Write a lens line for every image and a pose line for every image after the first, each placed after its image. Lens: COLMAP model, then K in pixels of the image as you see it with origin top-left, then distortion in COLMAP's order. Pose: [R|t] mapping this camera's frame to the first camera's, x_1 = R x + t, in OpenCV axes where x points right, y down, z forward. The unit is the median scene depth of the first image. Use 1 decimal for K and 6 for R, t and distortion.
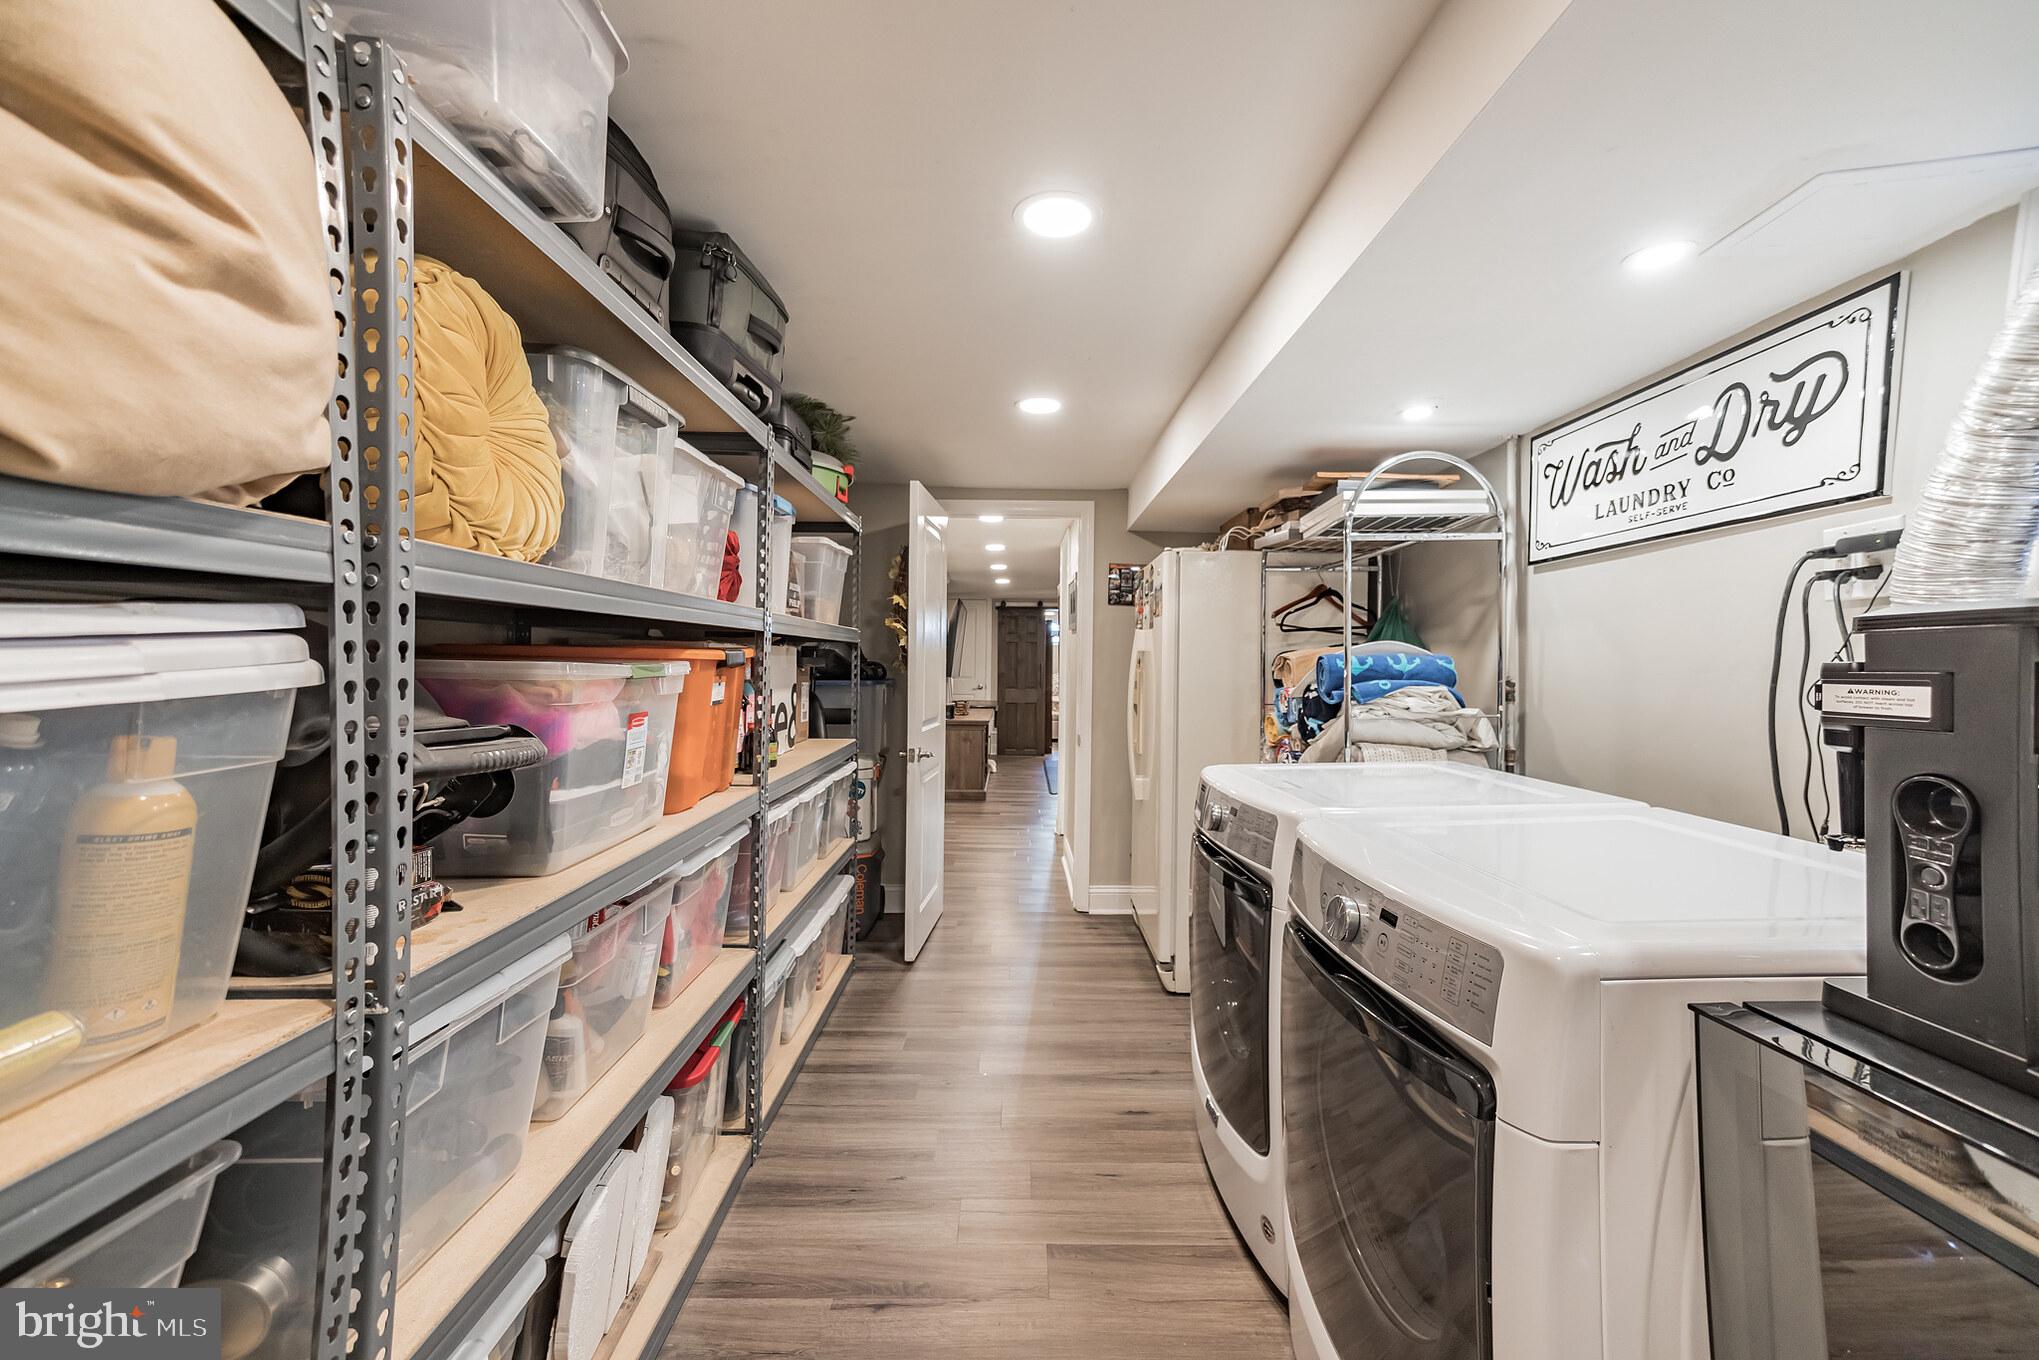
lens RADIAL K [[806.4, 0, 1018.7], [0, 806.4, 665.9], [0, 0, 1]] dist [0.007356, 0.005397]
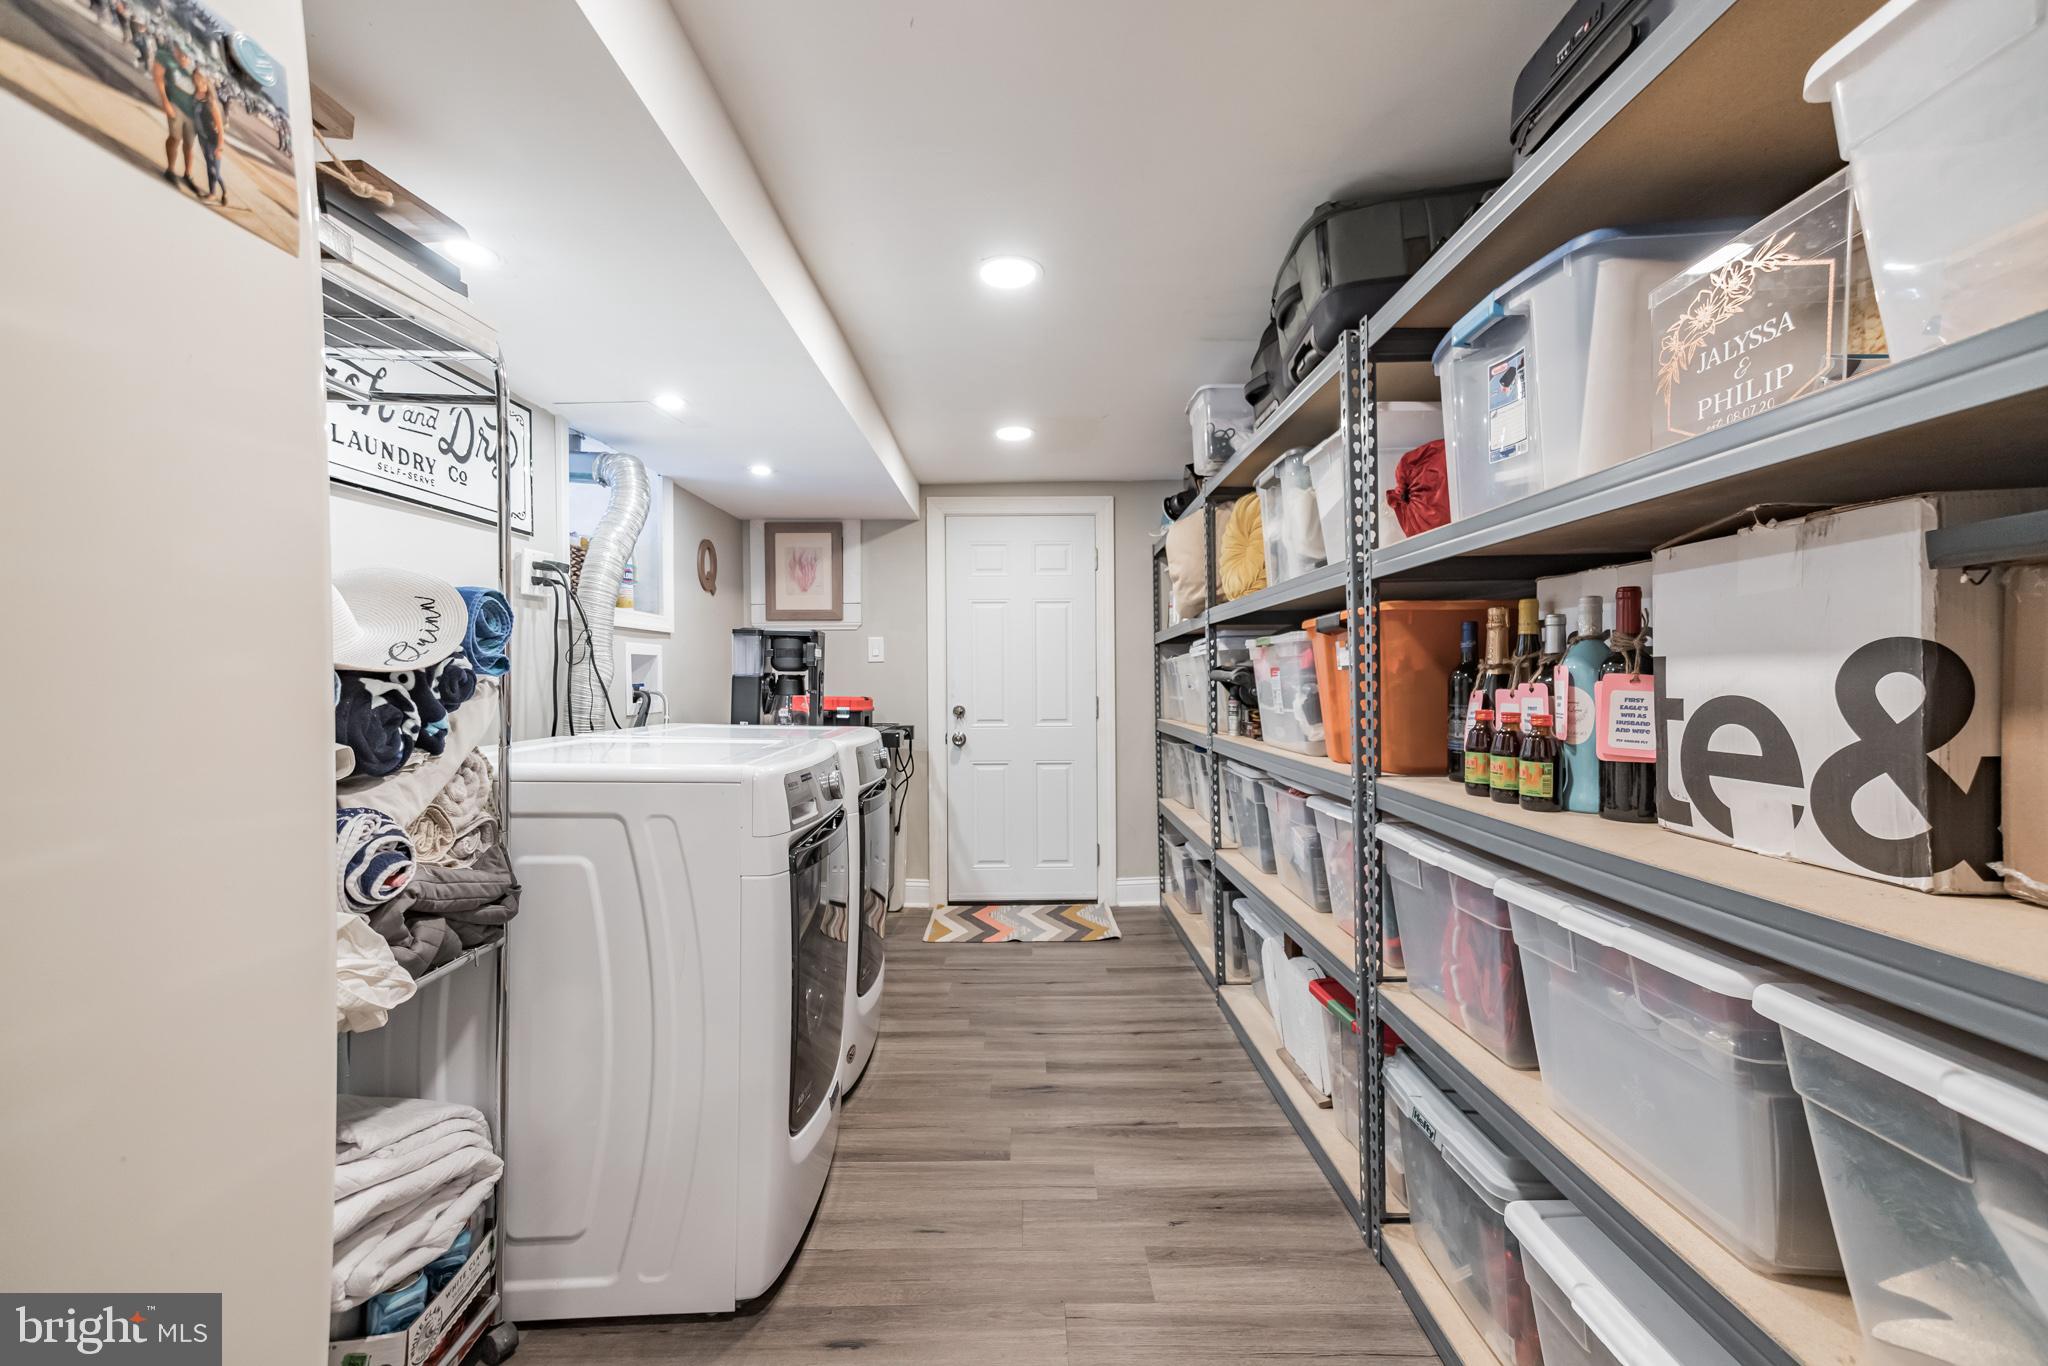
lens RADIAL K [[812.7, 0, 1024.3], [0, 812.7, 674.0], [0, 0, 1]] dist [0.002771, 0.004857]
pose [[-0.999988, -0.004795, -0.000334, 0.016635], [-0.004795, 0.999988, 0.001306, 0.058354], [0.000328, 0.001308, -0.999999, 2.138742]]
